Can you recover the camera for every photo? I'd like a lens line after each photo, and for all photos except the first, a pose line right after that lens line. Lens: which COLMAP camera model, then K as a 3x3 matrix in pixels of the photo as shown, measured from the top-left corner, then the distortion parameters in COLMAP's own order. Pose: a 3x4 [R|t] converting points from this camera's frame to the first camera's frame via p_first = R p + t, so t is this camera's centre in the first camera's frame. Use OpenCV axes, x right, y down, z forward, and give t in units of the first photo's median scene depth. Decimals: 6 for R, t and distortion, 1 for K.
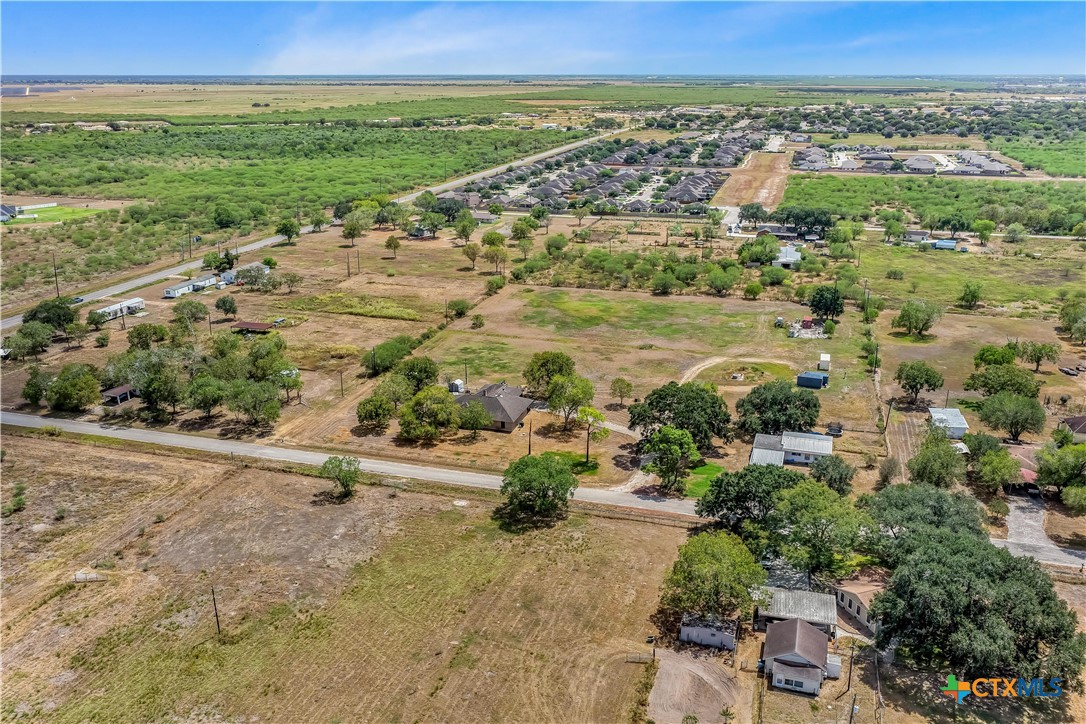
lens RADIAL K [[904.6, 0, 543.0], [0, 904.6, 362.0], [0, 0, 1]] dist [-0.007367, 0.019009]
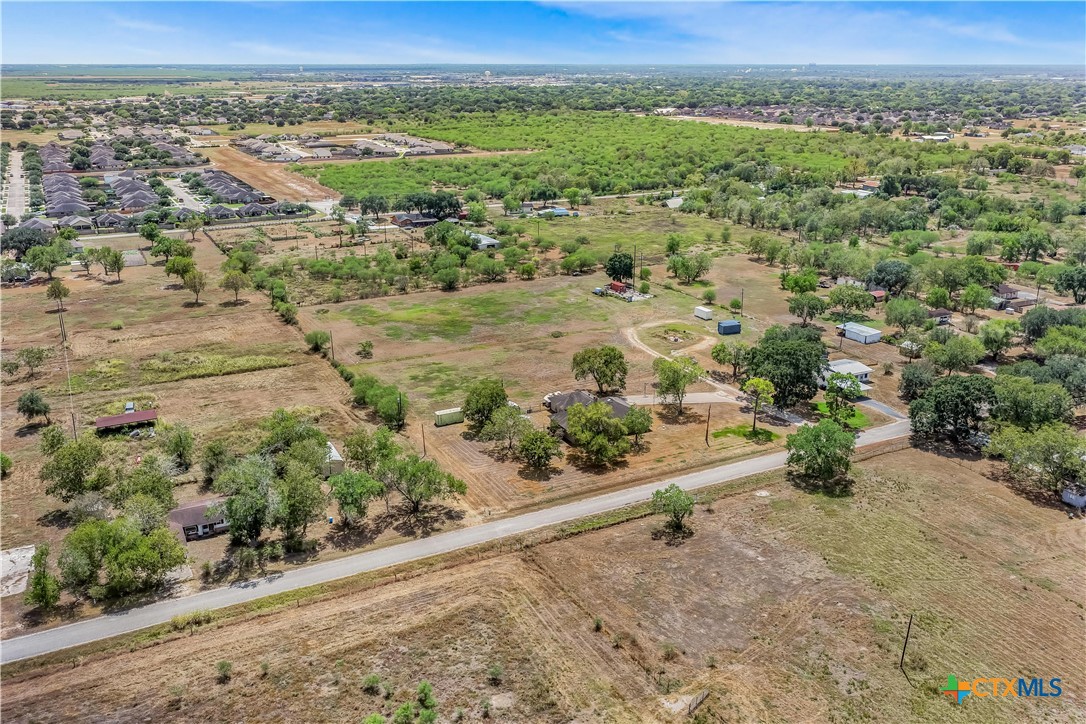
lens RADIAL K [[904.6, 0, 543.0], [0, 904.6, 362.0], [0, 0, 1]] dist [-0.007367, 0.019009]
pose [[0.718784, -0.220072, 0.659483, -0.798419], [0.213187, 0.972649, 0.092220, -0.116138], [-0.661741, 0.074306, 0.746041, 0.355359]]
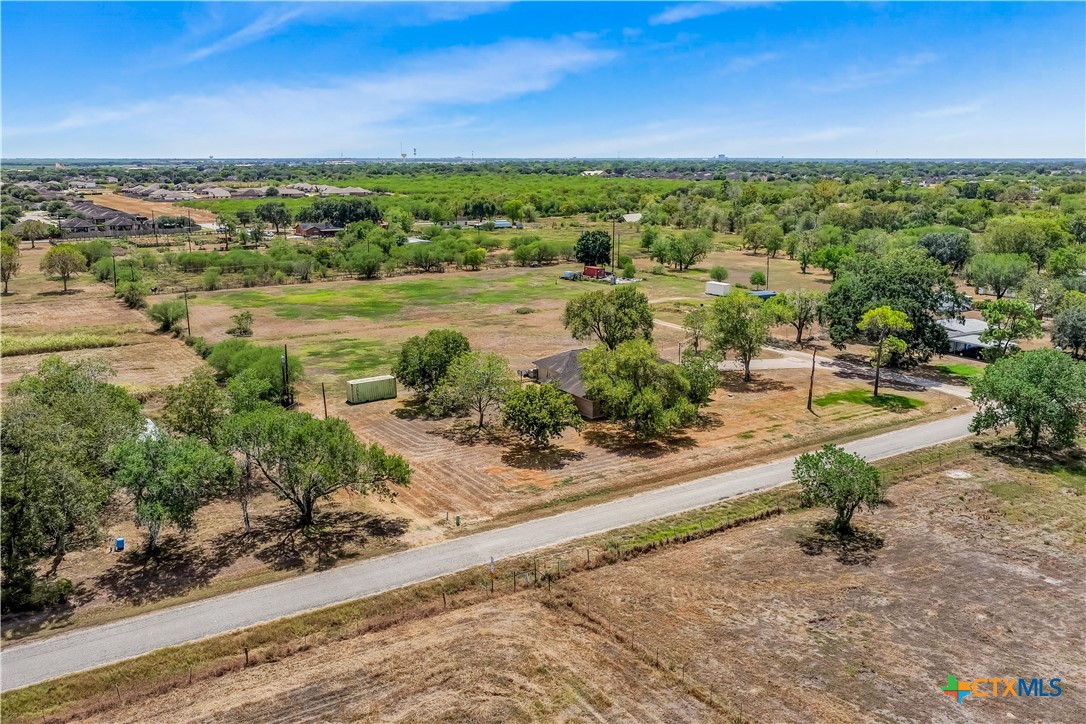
lens RADIAL K [[904.6, 0, 543.0], [0, 904.6, 362.0], [0, 0, 1]] dist [-0.007367, 0.019009]
pose [[0.651528, -0.161959, 0.741135, -0.576873], [0.230129, 0.973105, 0.010346, 0.023526], [-0.722878, 0.163816, 0.671276, 0.713691]]
